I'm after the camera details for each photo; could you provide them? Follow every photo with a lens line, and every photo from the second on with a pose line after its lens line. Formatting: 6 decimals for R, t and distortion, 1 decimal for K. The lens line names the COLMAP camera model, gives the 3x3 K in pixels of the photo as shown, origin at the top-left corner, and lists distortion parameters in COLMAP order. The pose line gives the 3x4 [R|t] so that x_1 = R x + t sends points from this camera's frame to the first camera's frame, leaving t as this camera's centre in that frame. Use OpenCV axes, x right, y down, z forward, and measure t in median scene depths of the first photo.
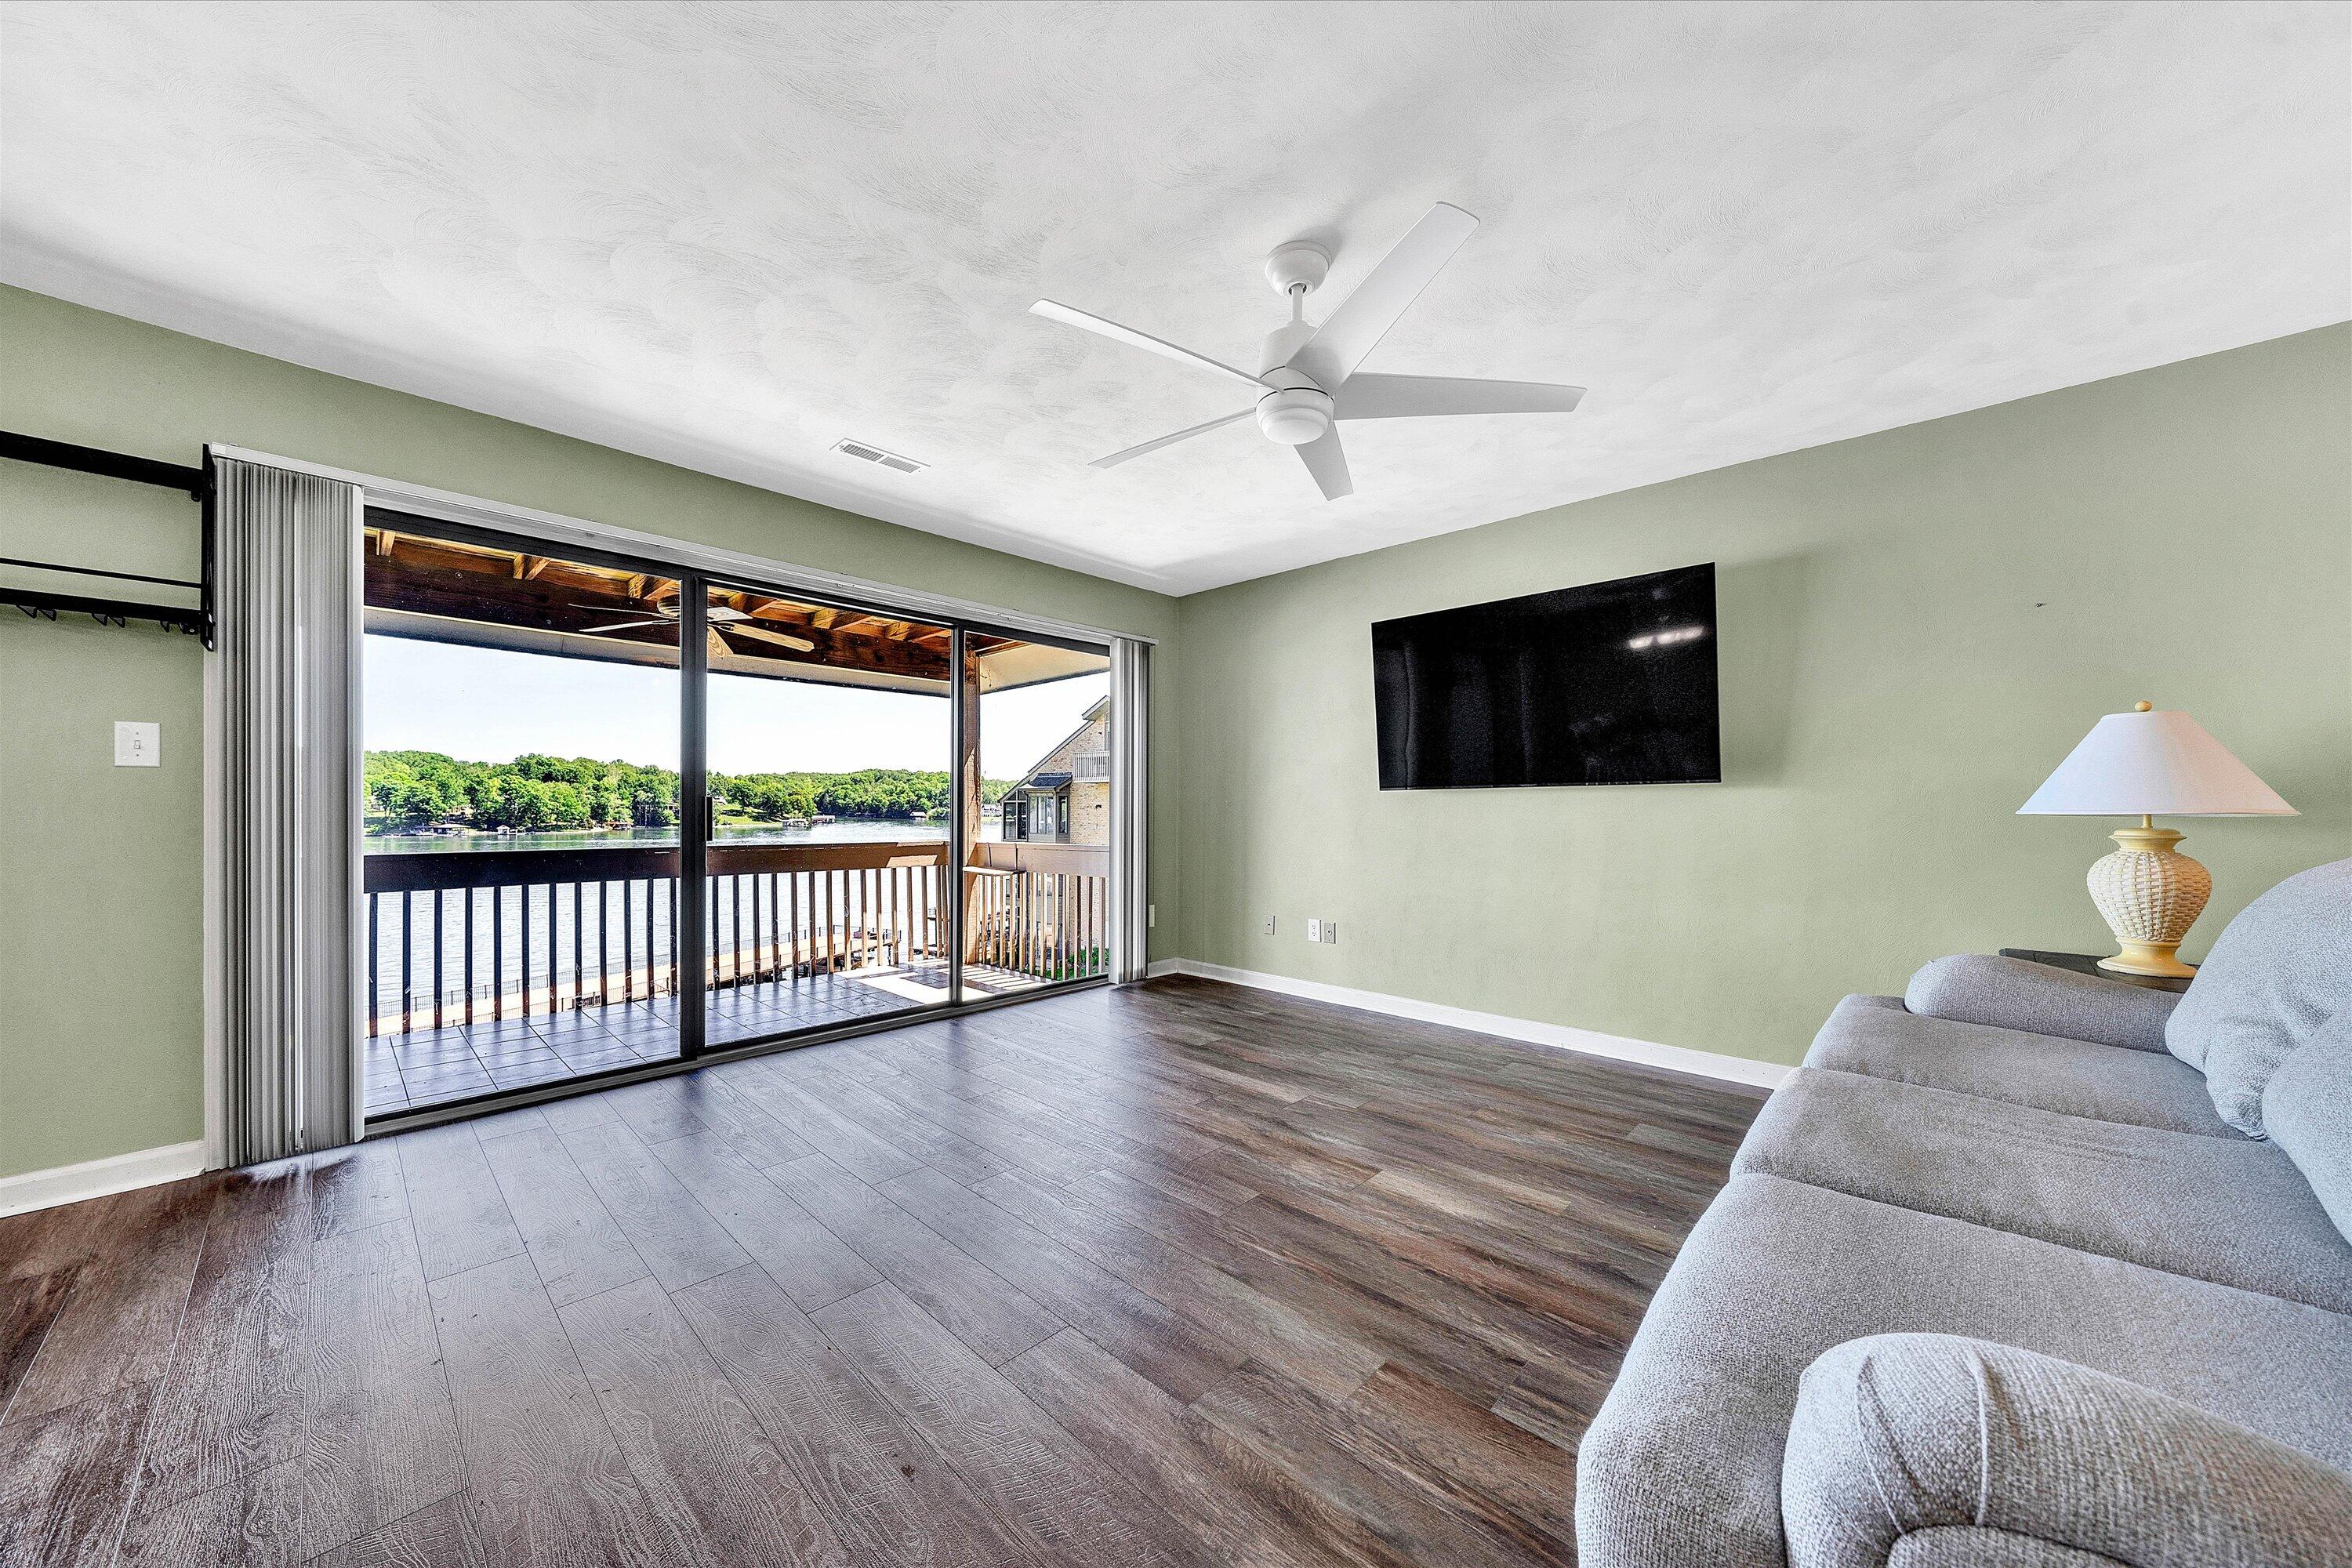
lens RADIAL K [[823.6, 0, 1178.1], [0, 823.6, 799.3], [0, 0, 1]] dist [-0.002451, -0.000135]
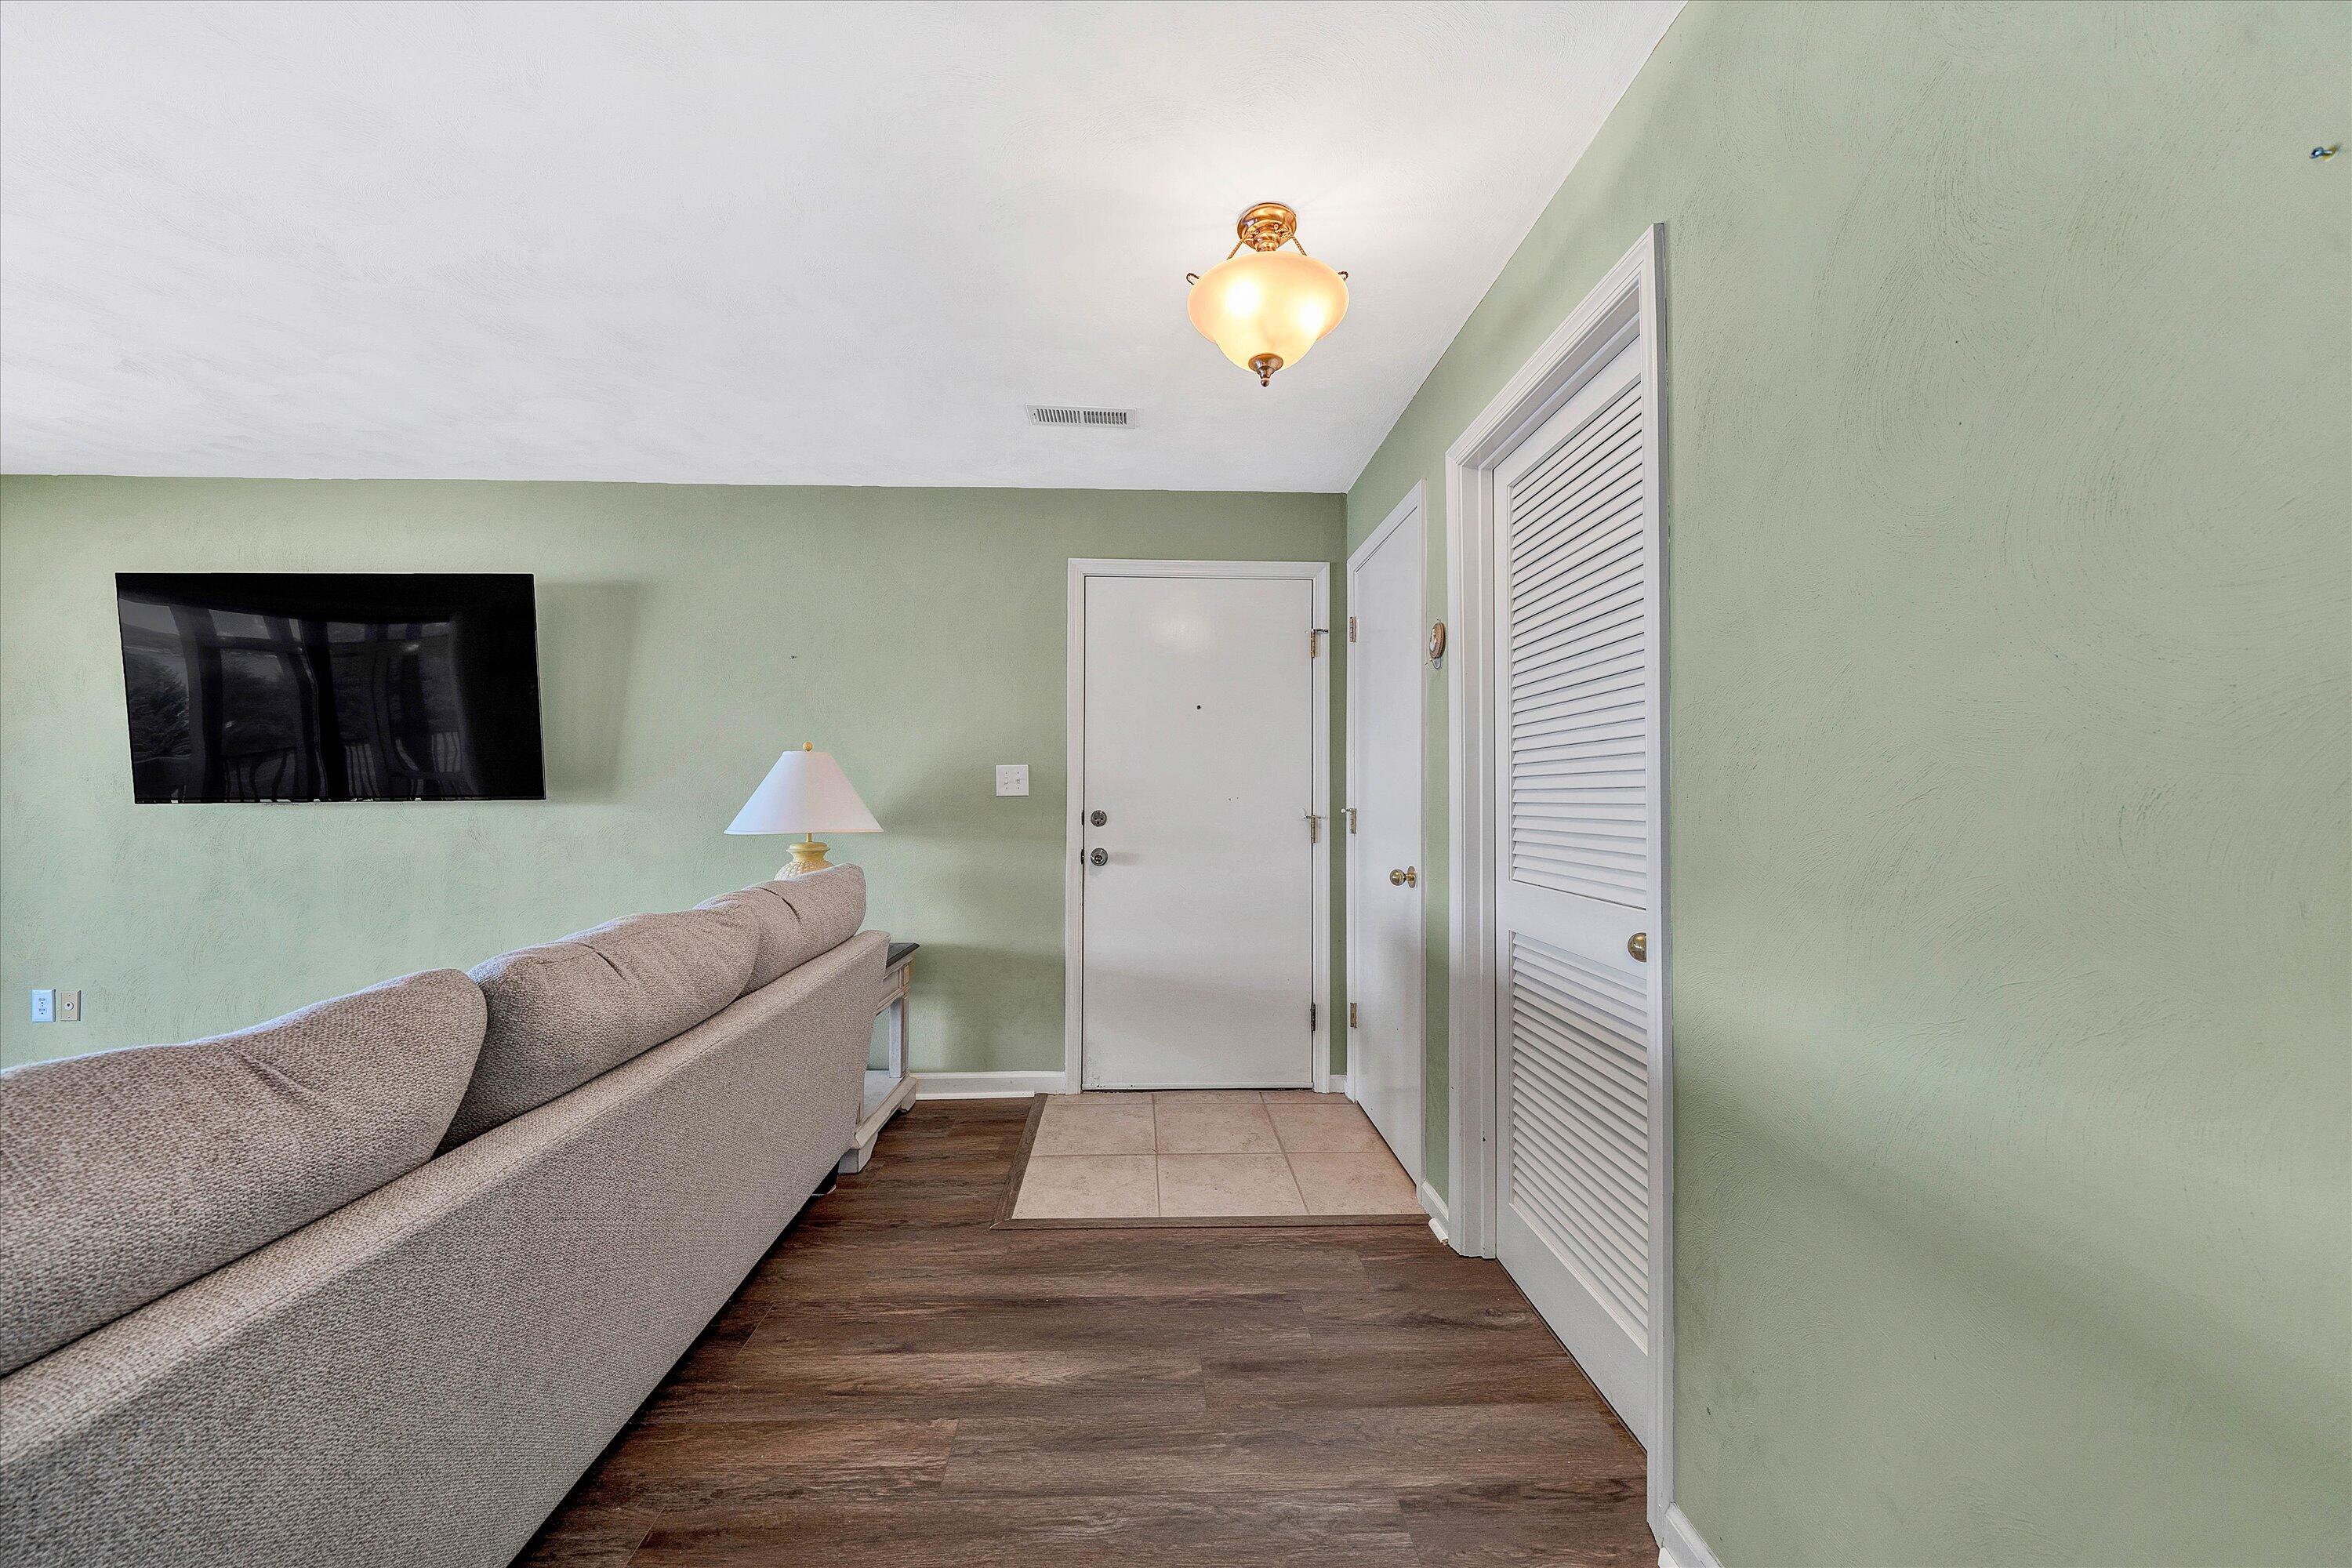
lens RADIAL K [[812.0, 0, 1169.2], [0, 812.0, 784.1], [0, 0, 1]] dist [-0.005155, -0.000155]
pose [[0.697314, 0.008813, 0.716711, 0.500806], [-0.004179, 0.999957, -0.008230, -0.035437], [-0.716753, 0.002744, 0.697322, -0.208851]]
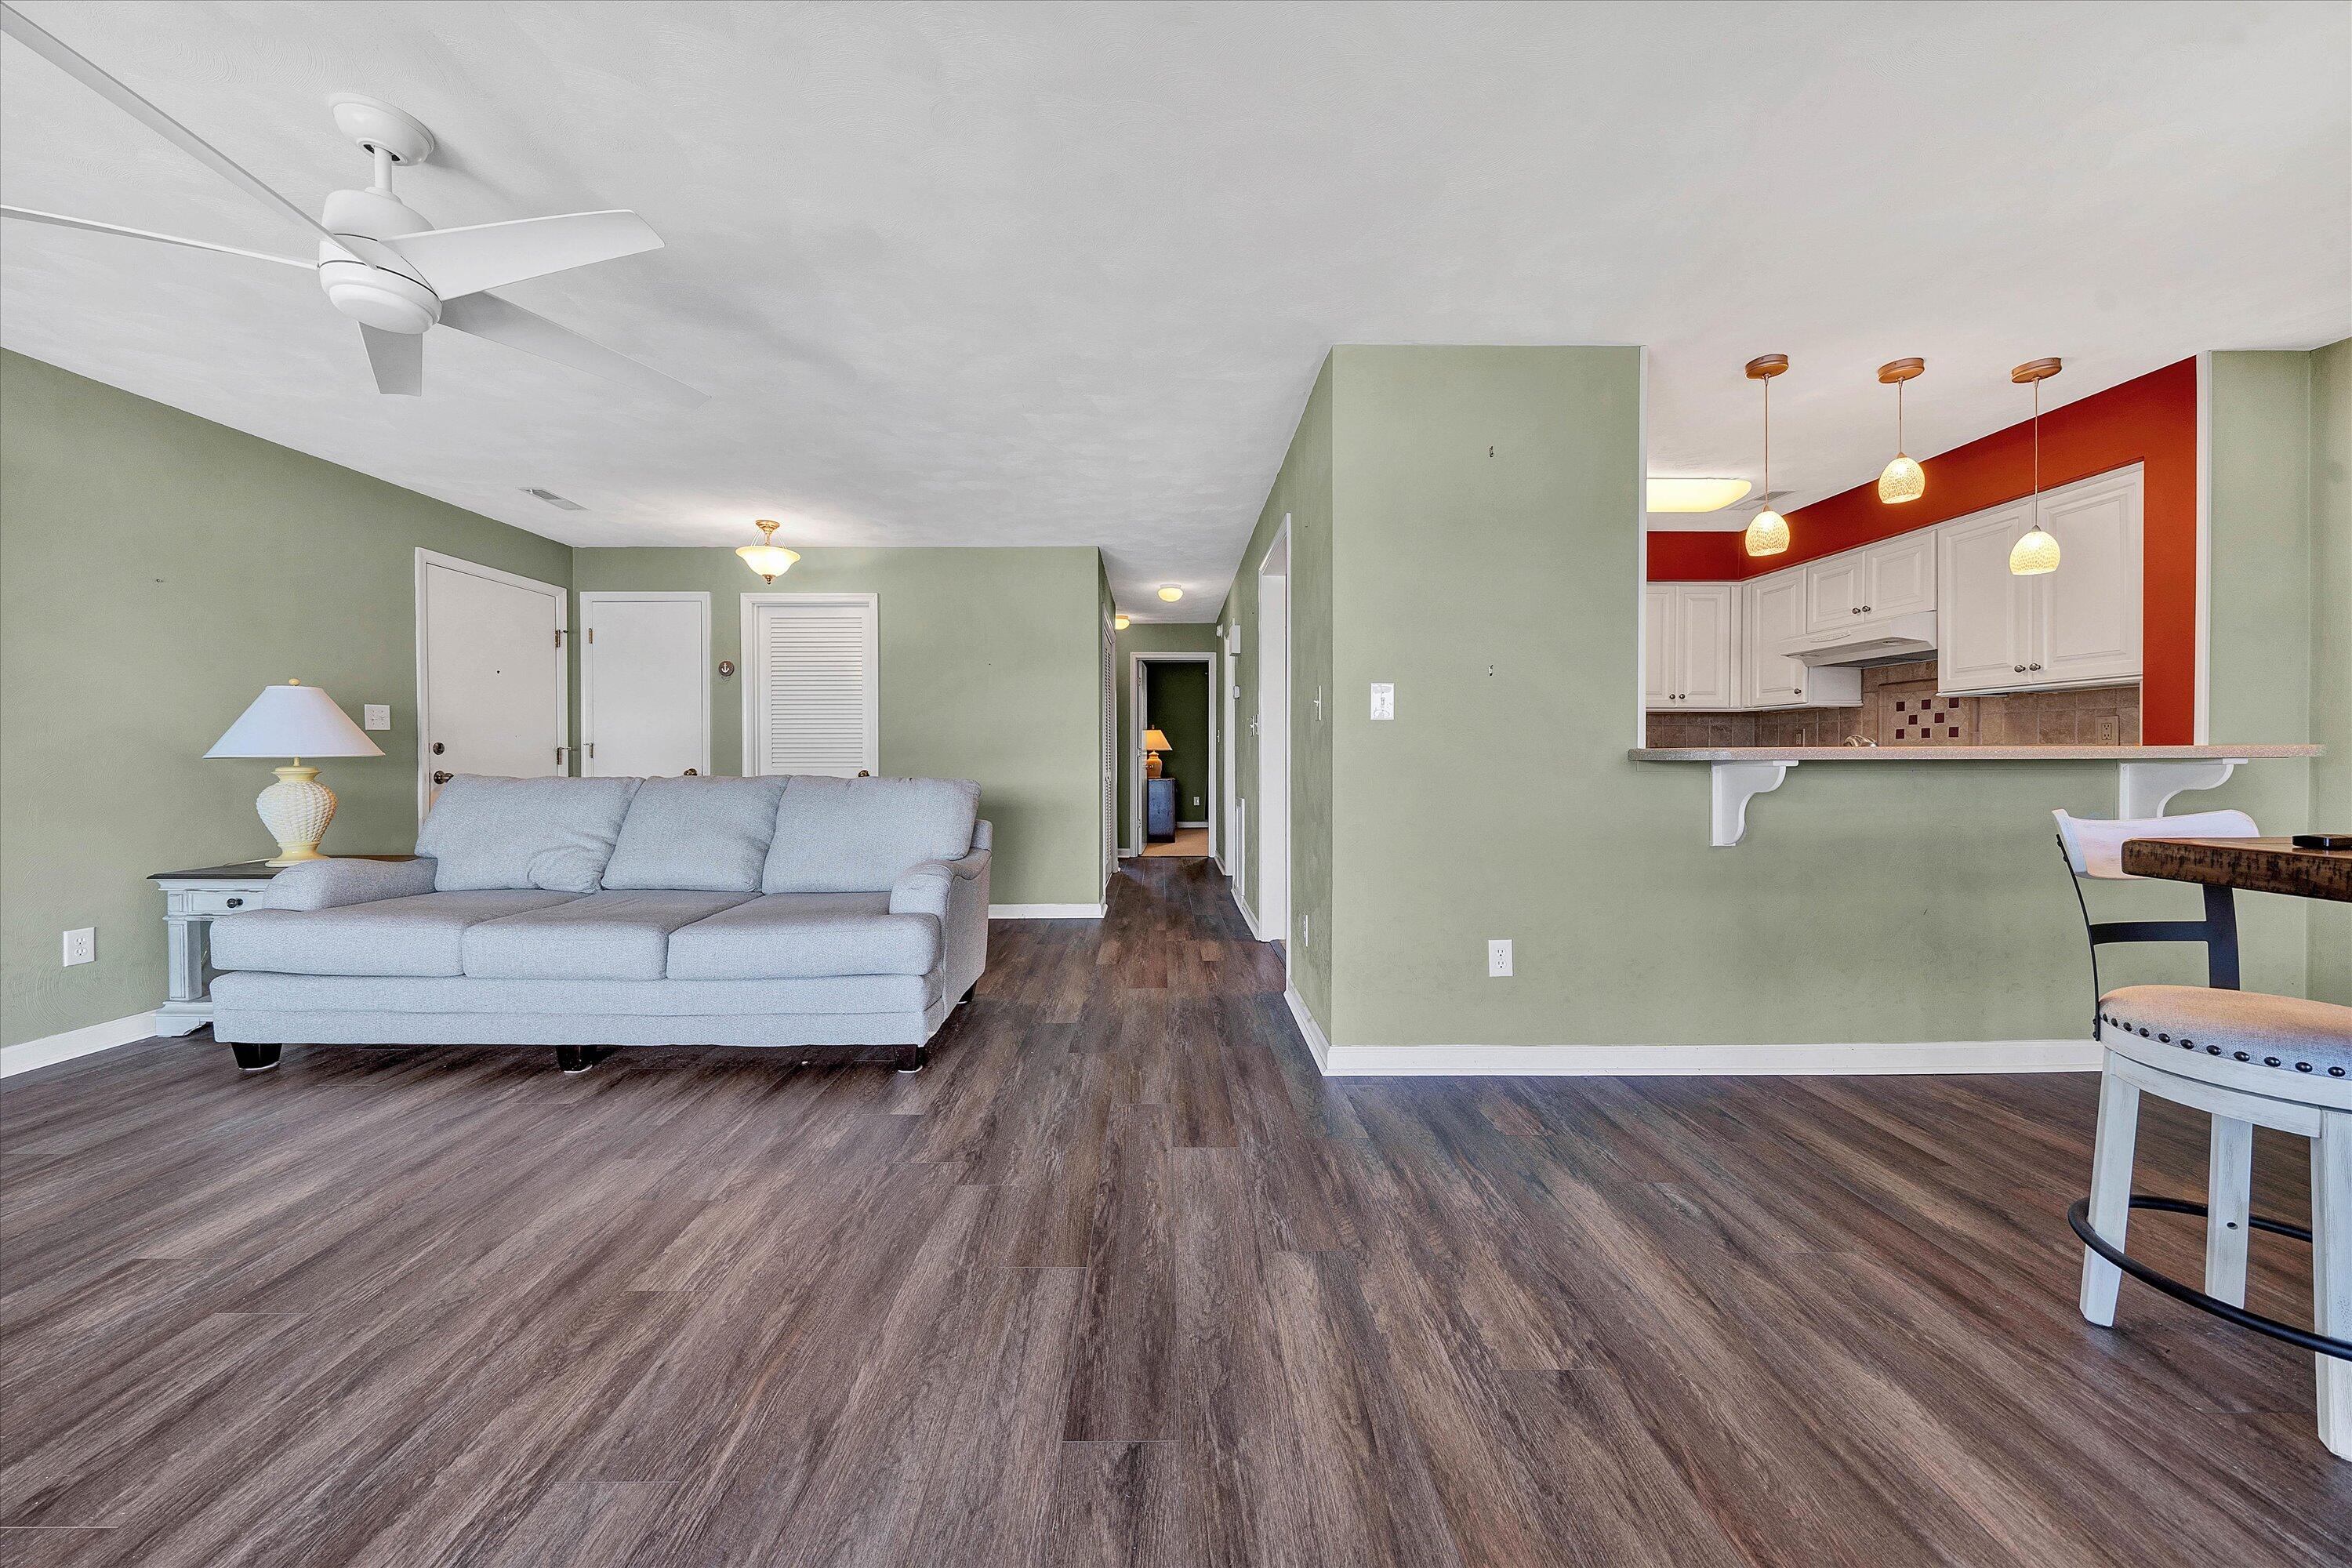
lens RADIAL K [[817.6, 0, 1167.6], [0, 817.6, 765.5], [0, 0, 1]] dist [-0.007688, 0.000070]
pose [[-0.696984, -0.011739, 0.716990, -0.685864], [-0.004886, 0.999921, 0.011622, 0.007385], [-0.717070, 0.004597, -0.696986, 0.661546]]
